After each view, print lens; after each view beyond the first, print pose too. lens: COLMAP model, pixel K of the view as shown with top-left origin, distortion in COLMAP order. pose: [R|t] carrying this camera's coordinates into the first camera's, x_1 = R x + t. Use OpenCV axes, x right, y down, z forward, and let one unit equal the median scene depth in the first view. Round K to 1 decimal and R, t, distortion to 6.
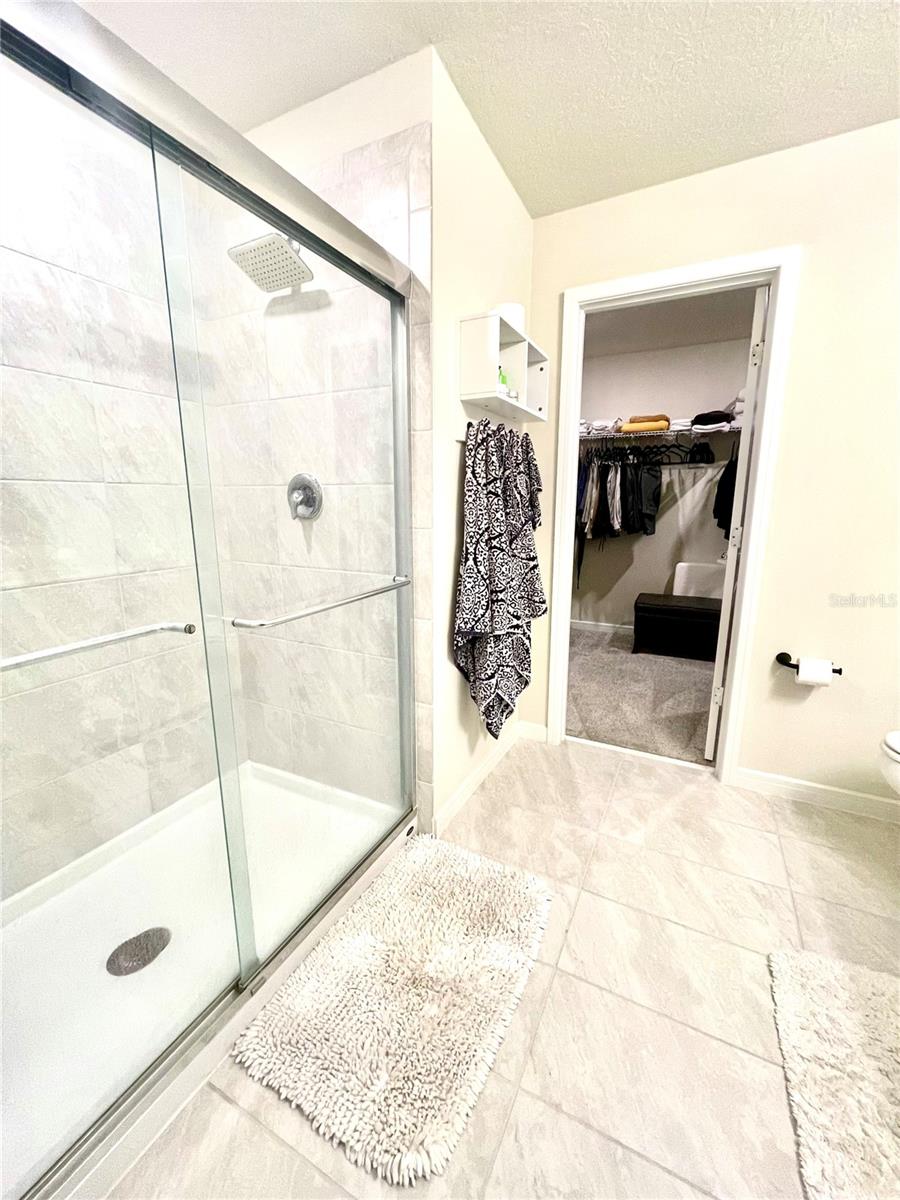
lens RADIAL K [[486.7, 0, 449.2], [0, 486.7, 601.6], [0, 0, 1]] dist [0.000830, -0.000523]
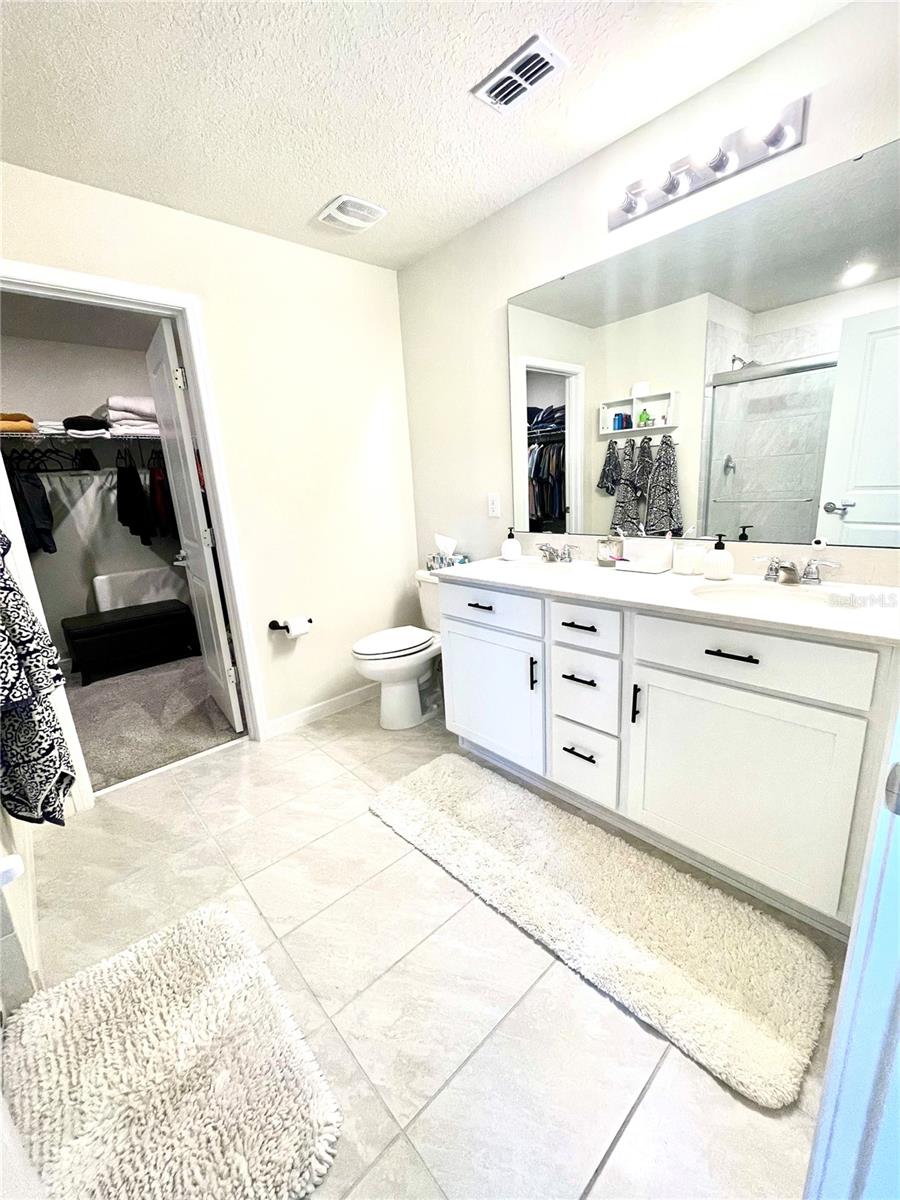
lens RADIAL K [[486.7, 0, 449.4], [0, 486.7, 600.7], [0, 0, 1]] dist [0.000830, -0.000523]
pose [[0.352125, -0.242249, 0.904060, -0.251194], [0.249022, 0.955357, 0.159002, -0.028160], [-0.902217, 0.169142, 0.396730, 0.053043]]
